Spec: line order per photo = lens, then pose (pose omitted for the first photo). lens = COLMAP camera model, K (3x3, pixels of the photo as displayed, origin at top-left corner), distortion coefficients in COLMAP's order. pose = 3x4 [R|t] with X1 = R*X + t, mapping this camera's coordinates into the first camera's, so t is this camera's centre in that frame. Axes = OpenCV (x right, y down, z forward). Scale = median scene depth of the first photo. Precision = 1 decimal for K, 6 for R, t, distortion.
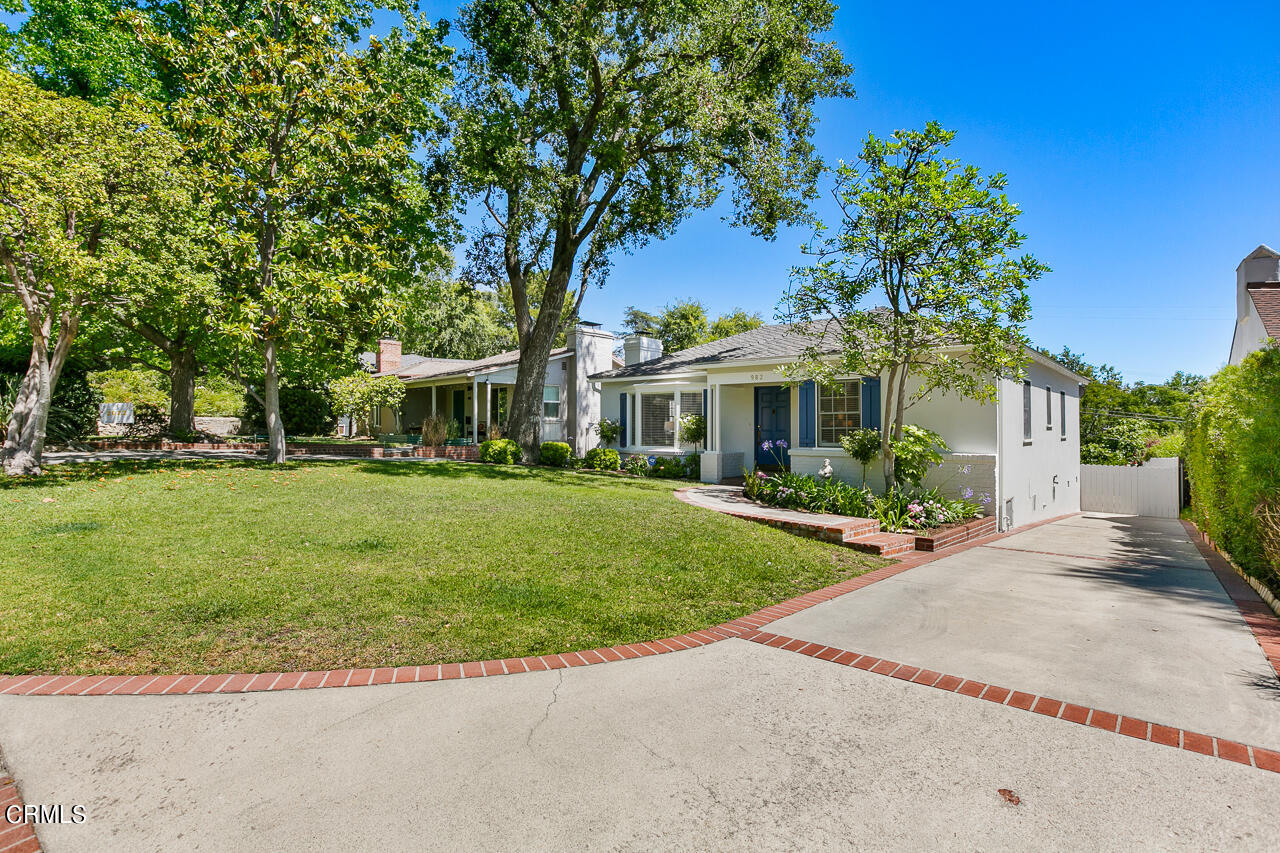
lens RADIAL K [[612.0, 0, 651.8], [0, 612.0, 425.6], [0, 0, 1]] dist [-0.003809, -0.000177]
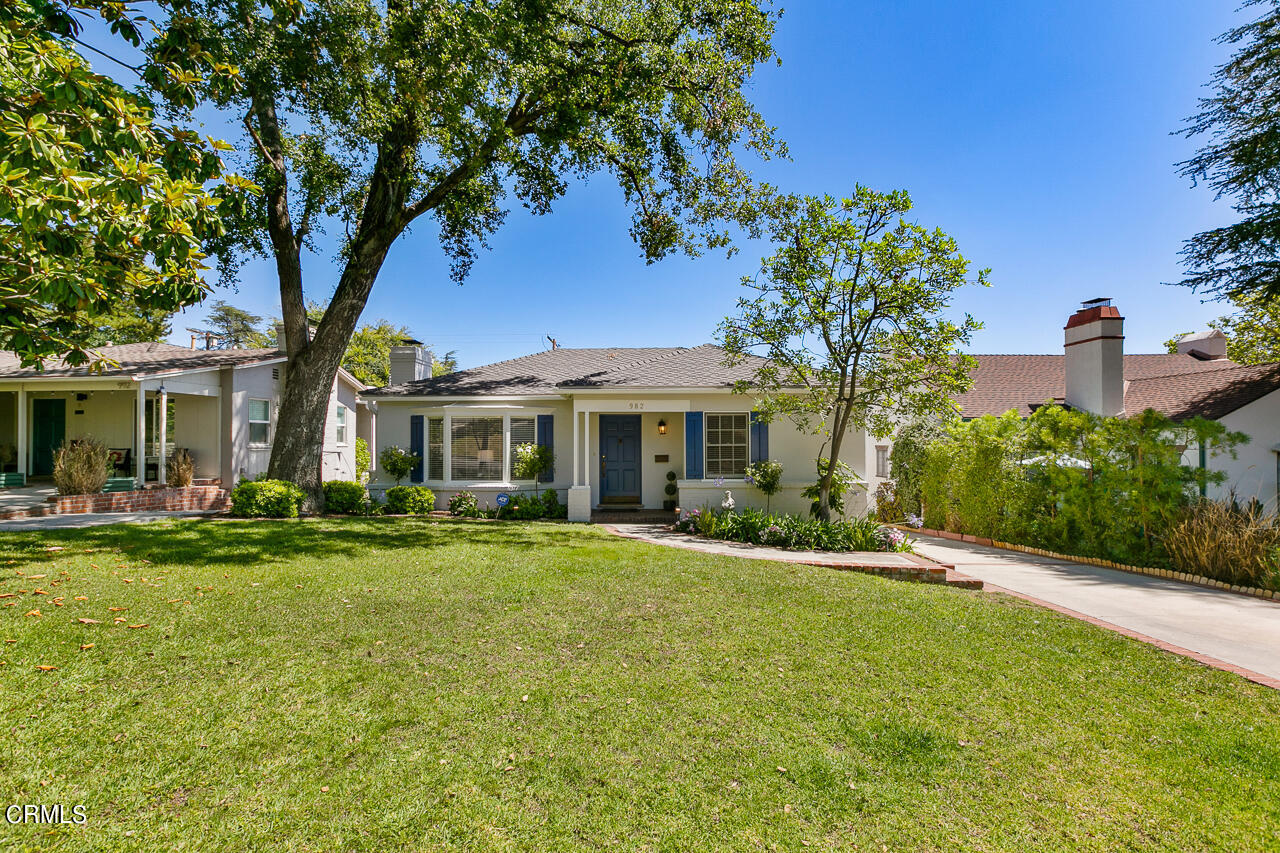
lens RADIAL K [[576.7, 0, 640.7], [0, 576.7, 439.9], [0, 0, 1]] dist [-0.001293, 0.000155]
pose [[0.792686, 0.002523, 0.609625, -0.304634], [0.000612, 0.999988, -0.004934, -0.018846], [-0.609630, 0.004284, 0.792675, 0.243051]]
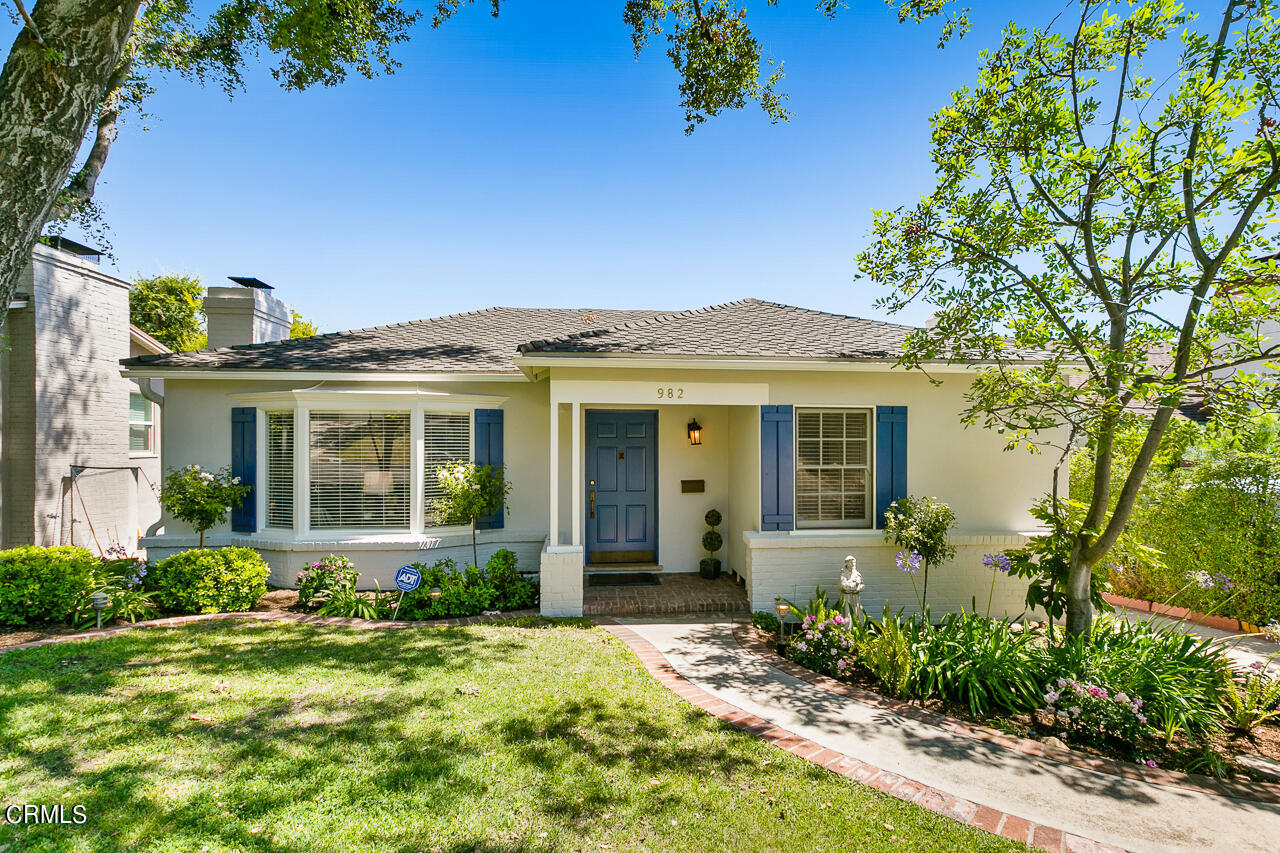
lens RADIAL K [[591.4, 0, 635.4], [0, 591.4, 450.4], [0, 0, 1]] dist [0.001195, -0.000046]
pose [[0.715938, -0.006754, 0.698131, -0.155134], [-0.004122, 0.999895, 0.013900, -0.032925], [-0.698151, -0.012829, 0.715835, 0.562462]]
